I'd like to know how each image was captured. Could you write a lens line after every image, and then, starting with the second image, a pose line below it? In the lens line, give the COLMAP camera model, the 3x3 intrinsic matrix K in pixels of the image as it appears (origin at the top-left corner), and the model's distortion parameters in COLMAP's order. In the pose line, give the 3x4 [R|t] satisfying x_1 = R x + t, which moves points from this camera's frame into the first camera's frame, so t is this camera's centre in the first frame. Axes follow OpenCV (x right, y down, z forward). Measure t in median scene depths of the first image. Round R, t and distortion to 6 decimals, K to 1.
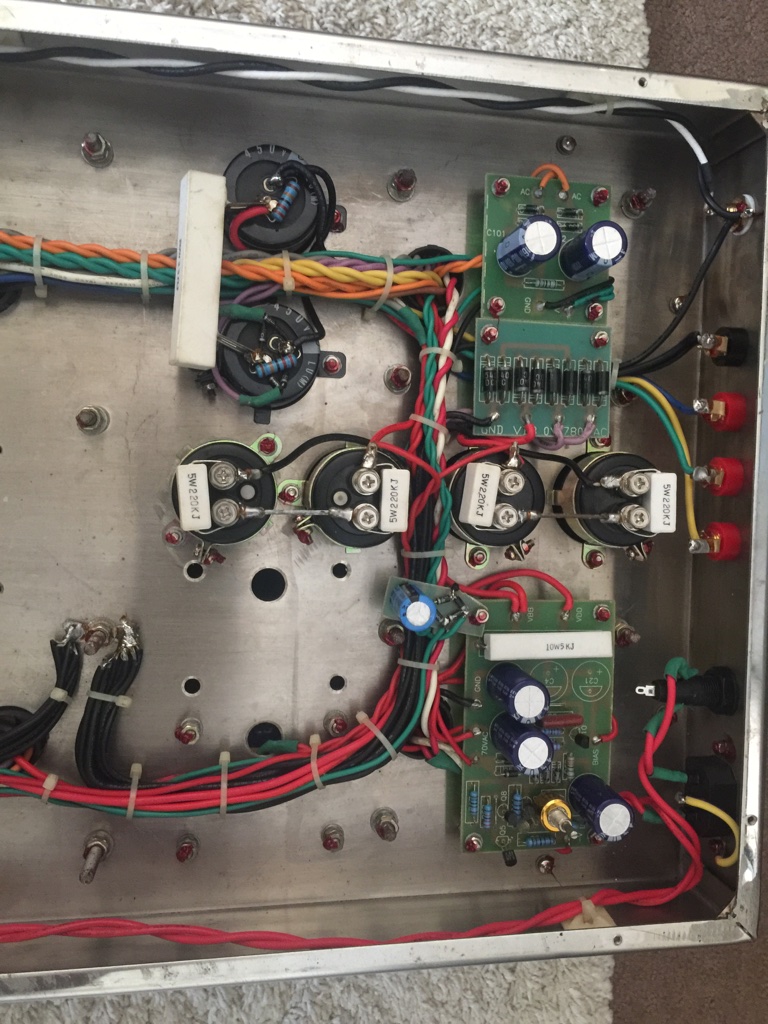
lens RADIAL K [[890.2, 0, 403.8], [0, 890.2, 501.5], [0, 0, 1]] dist [0.070639, -0.132823]
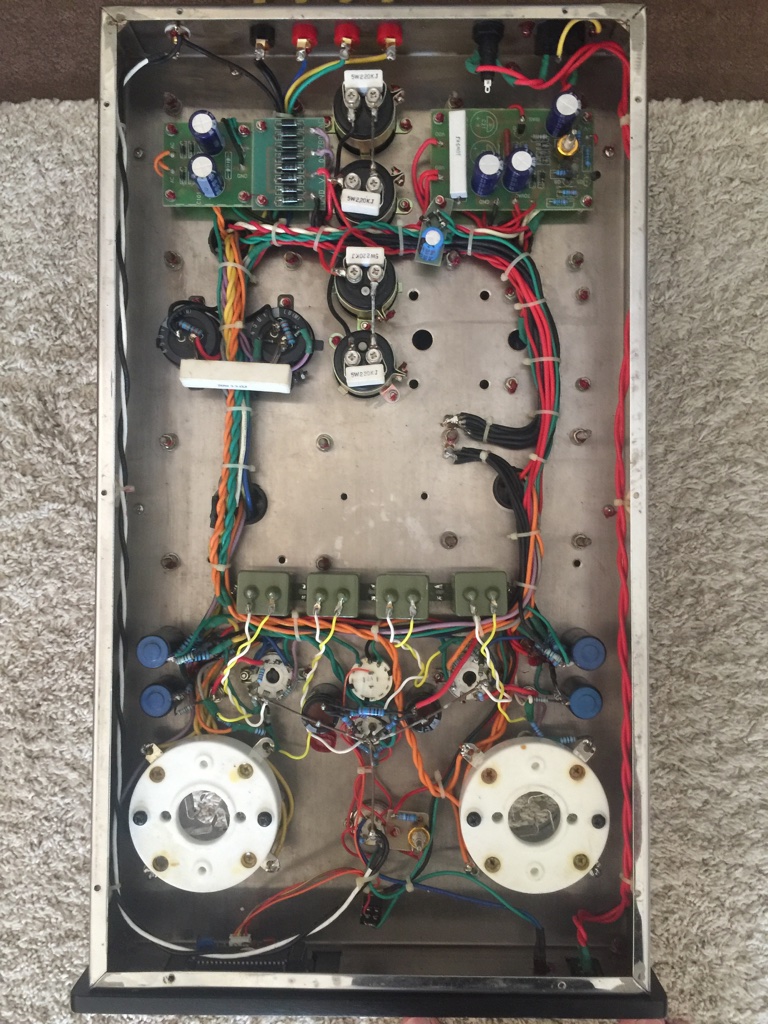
lens RADIAL K [[891.2, 0, 387.4], [0, 891.2, 508.9], [0, 0, 1]] dist [0.085586, -0.150584]
pose [[-0.024625, -0.983092, -0.181451, -0.160746], [0.998560, -0.015535, -0.051345, 0.111107], [0.047658, -0.182454, 0.982059, -0.670654]]
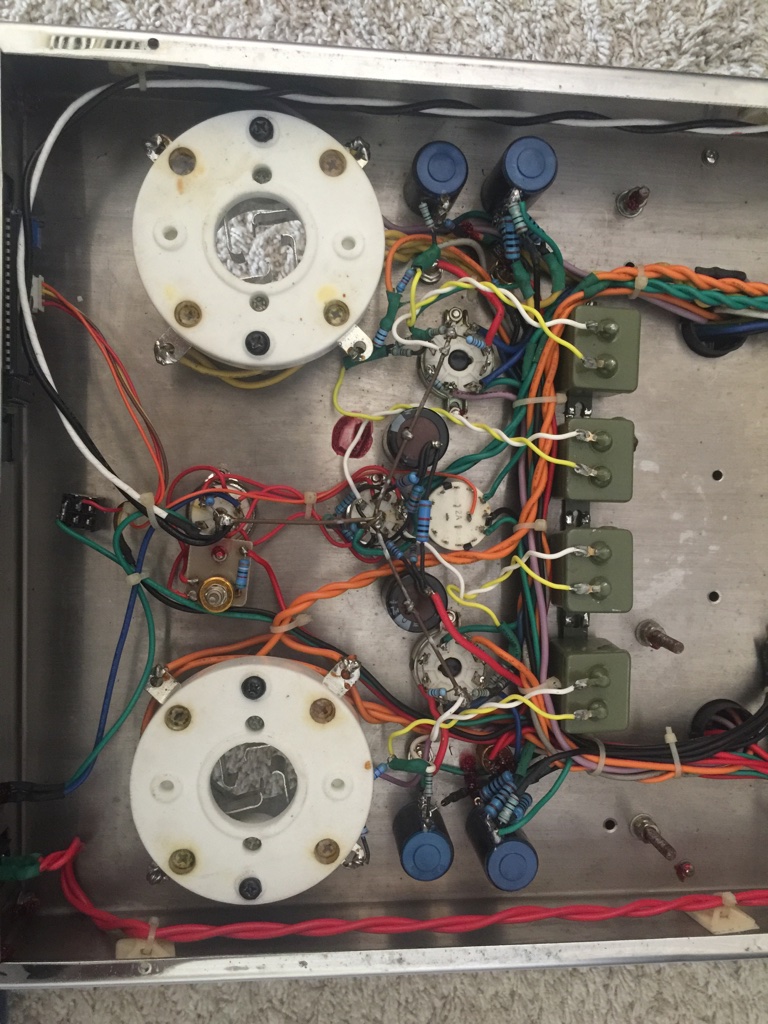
lens RADIAL K [[891.2, 0, 387.4], [0, 891.2, 508.9], [0, 0, 1]] dist [0.085586, -0.150584]
pose [[0.996036, -0.001395, -0.088936, -0.742473], [0.002057, 0.999971, 0.007356, -0.022011], [0.088923, -0.007510, 0.996010, -0.171808]]
